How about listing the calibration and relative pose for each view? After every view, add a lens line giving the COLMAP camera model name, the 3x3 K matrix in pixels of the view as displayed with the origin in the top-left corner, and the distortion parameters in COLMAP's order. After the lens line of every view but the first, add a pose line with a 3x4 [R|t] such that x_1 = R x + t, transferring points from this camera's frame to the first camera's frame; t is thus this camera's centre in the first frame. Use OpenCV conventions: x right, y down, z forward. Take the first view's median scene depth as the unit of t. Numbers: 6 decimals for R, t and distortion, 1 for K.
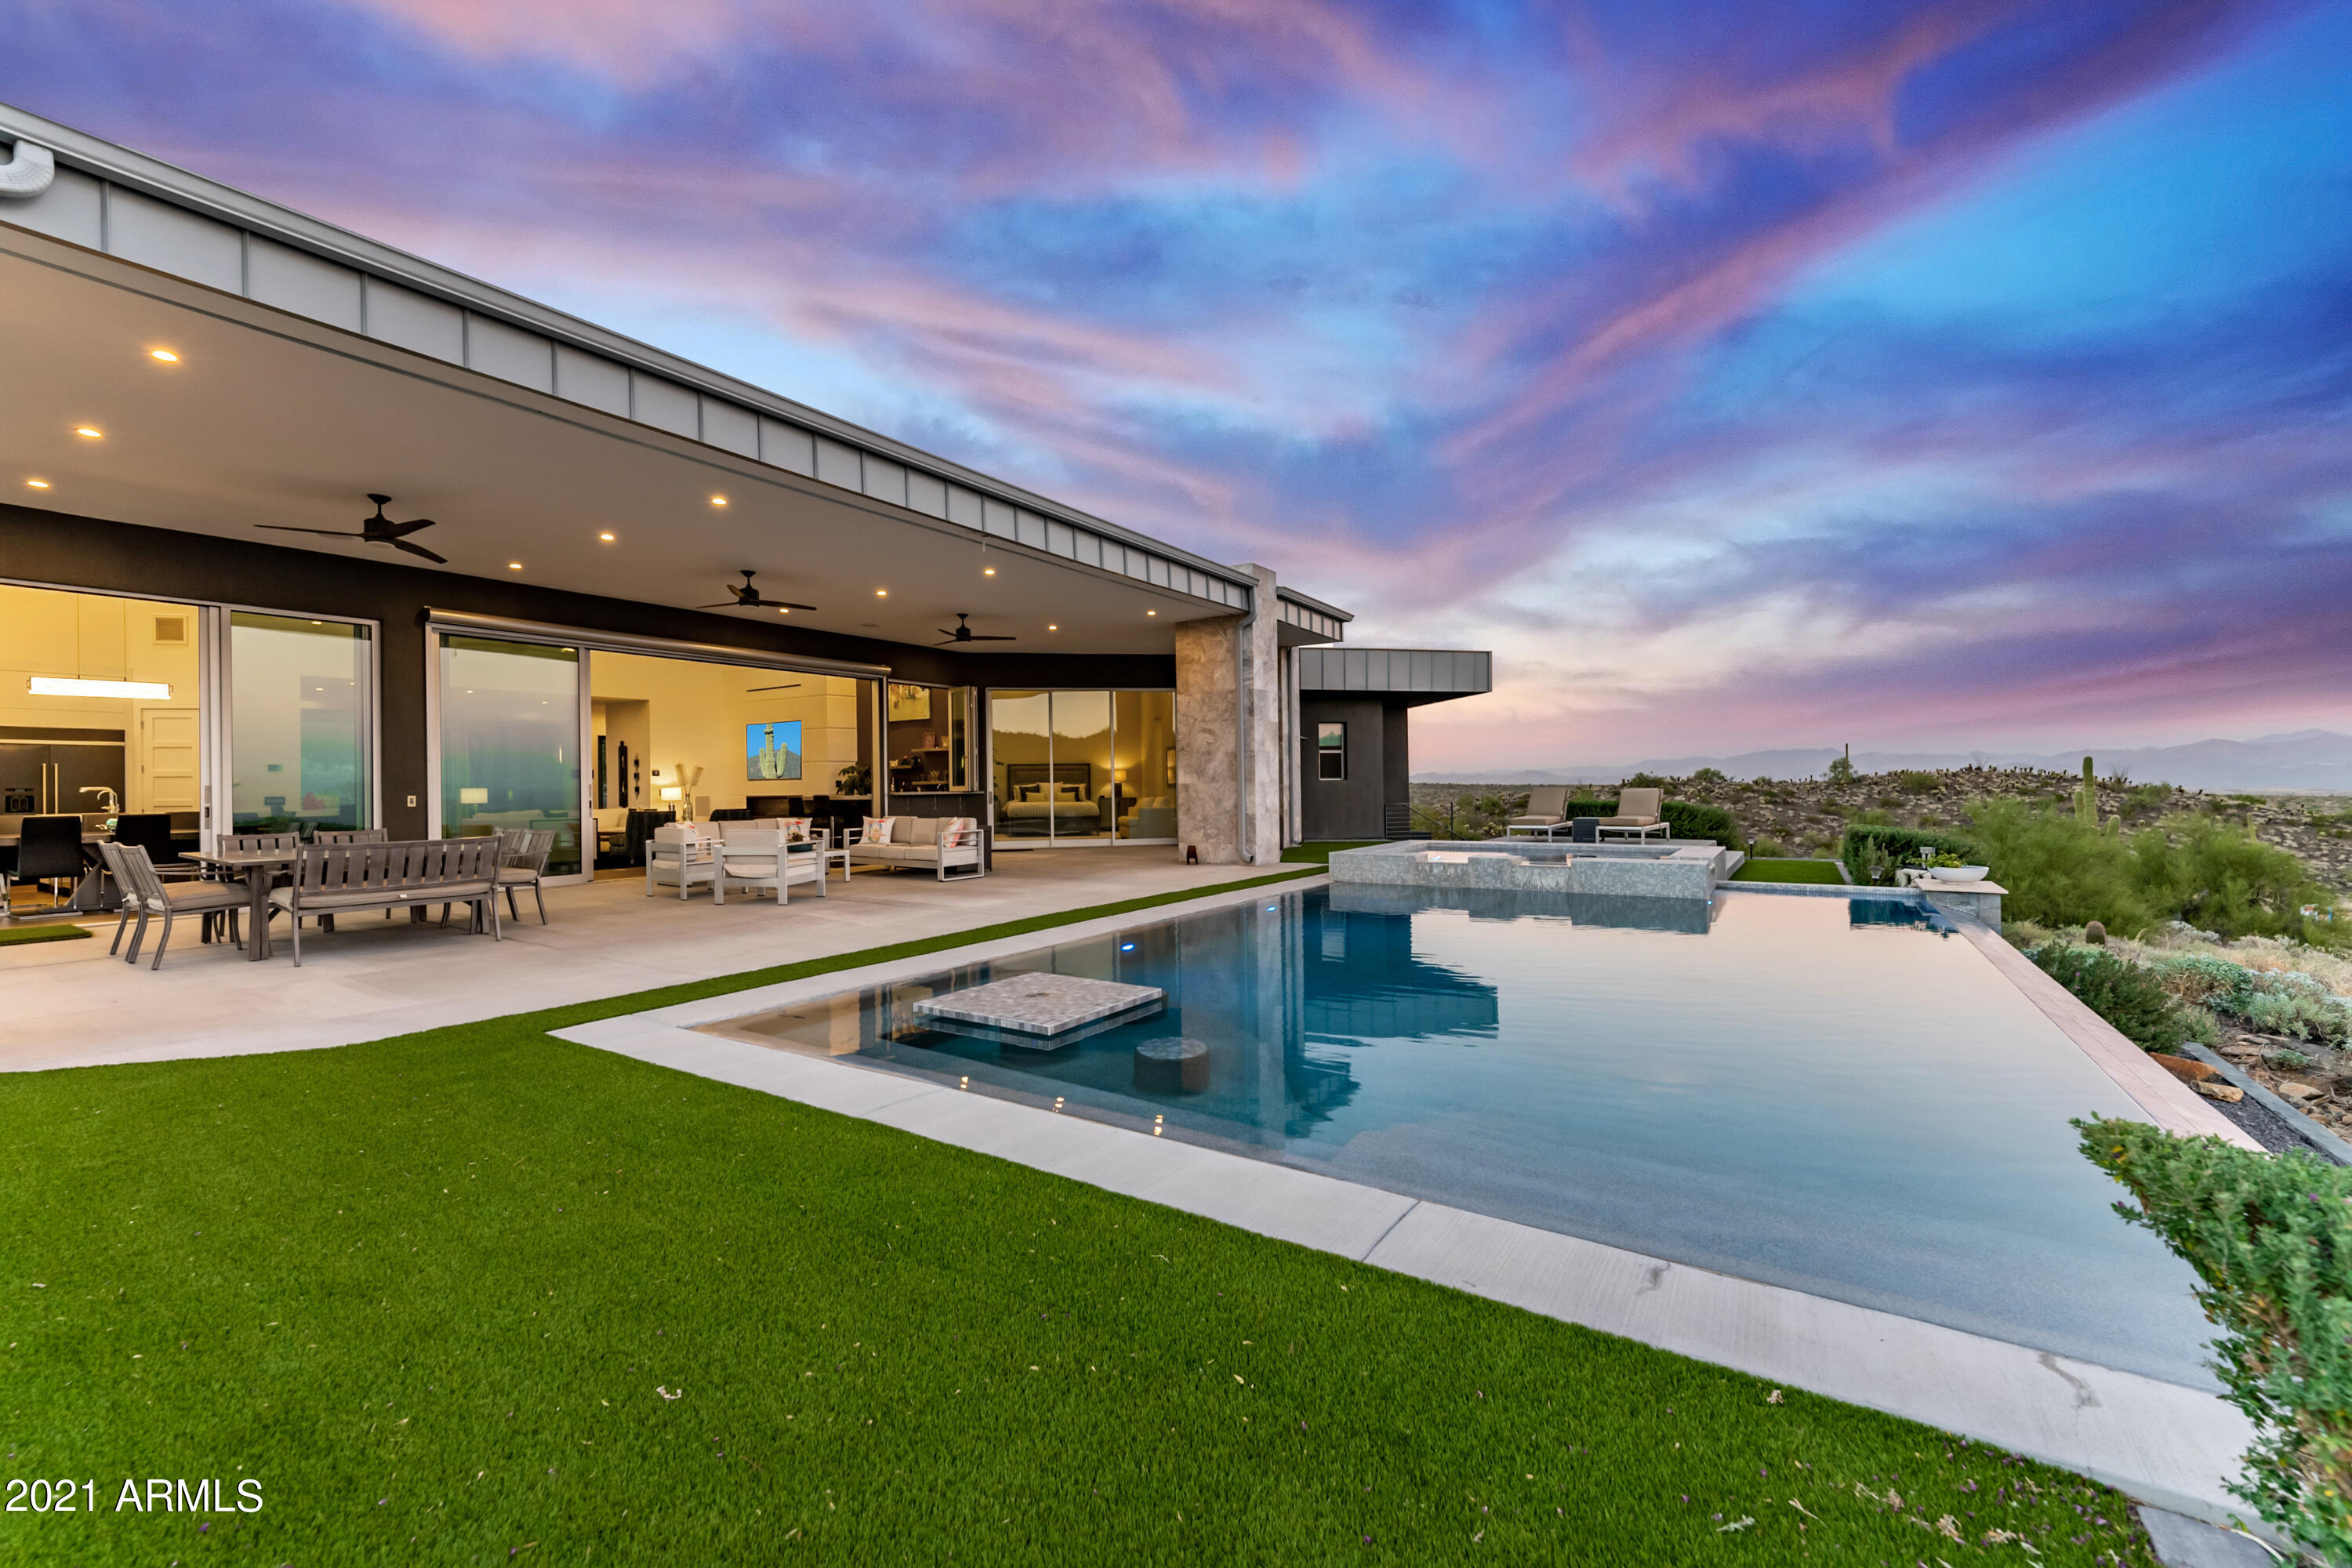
lens RADIAL K [[927.8, 0, 1174.2], [0, 927.8, 785.8], [0, 0, 1]] dist [-0.001722, -0.000415]
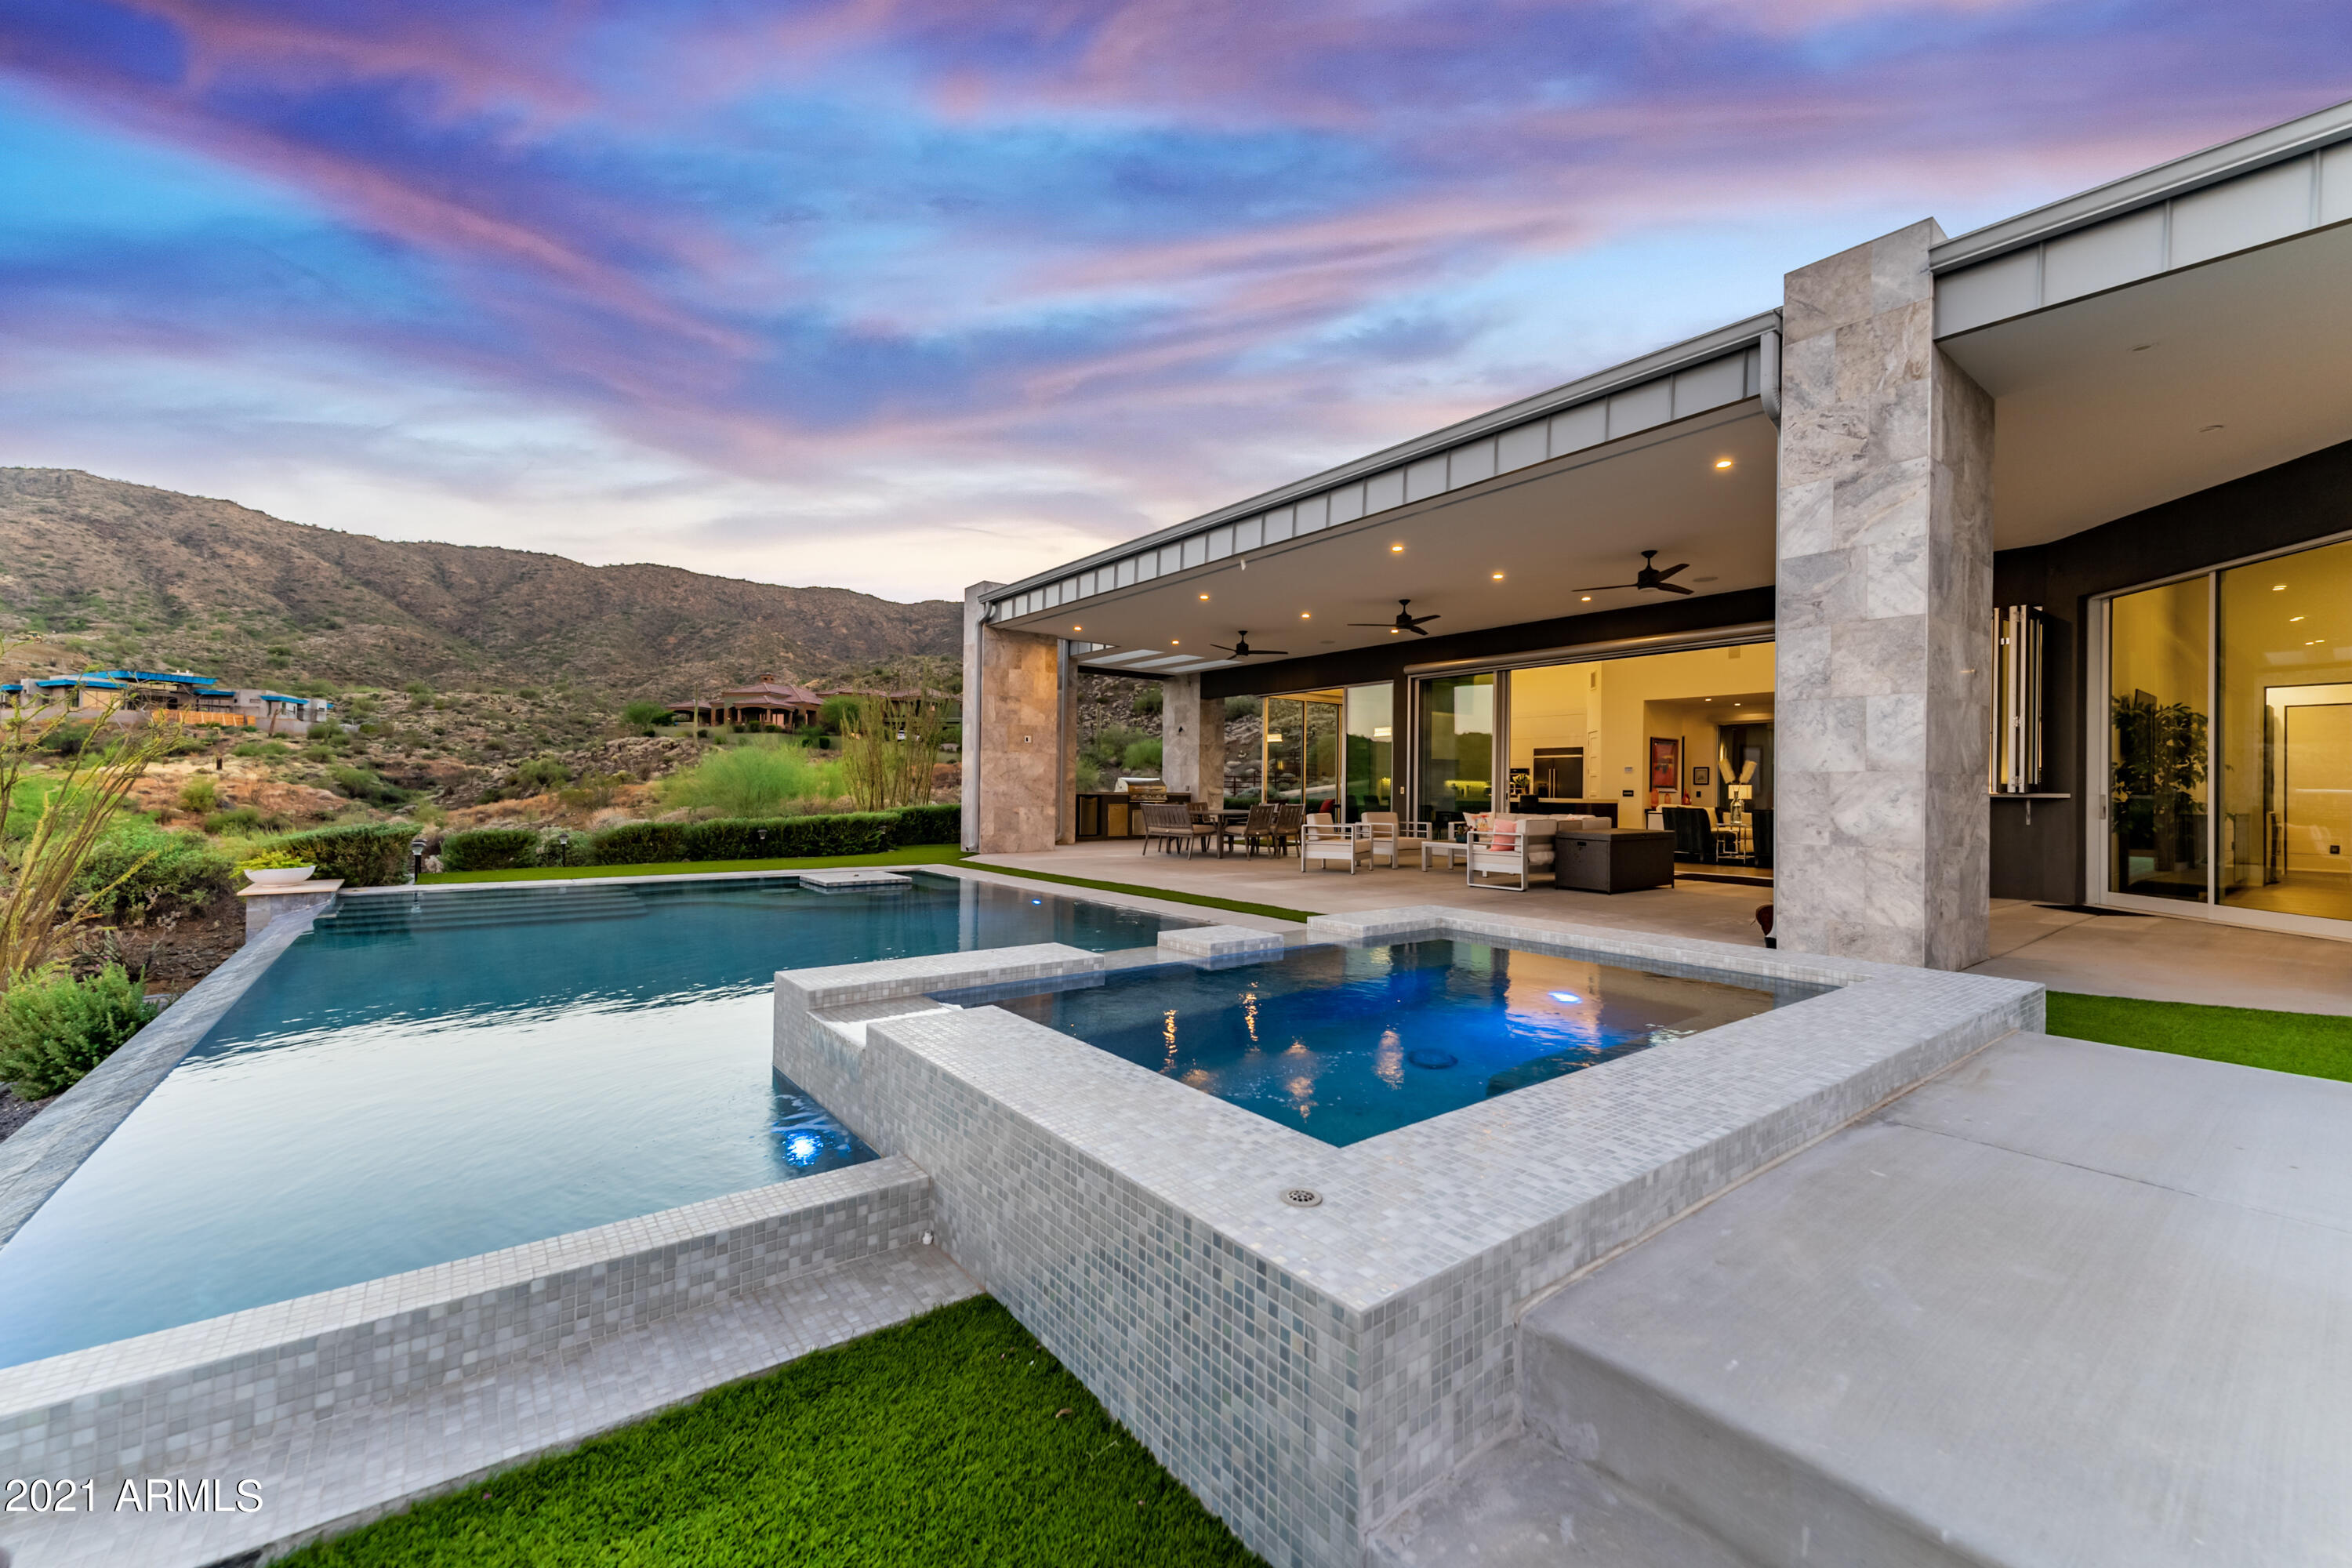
lens RADIAL K [[927.8, 0, 1171.9], [0, 927.8, 794.6], [0, 0, 1]] dist [-0.001722, -0.000415]
pose [[-0.314405, 0.010746, -0.949228, 0.702481], [0.000097, 0.999936, 0.011289, 0.003882], [0.949289, 0.003458, -0.314386, 1.010648]]
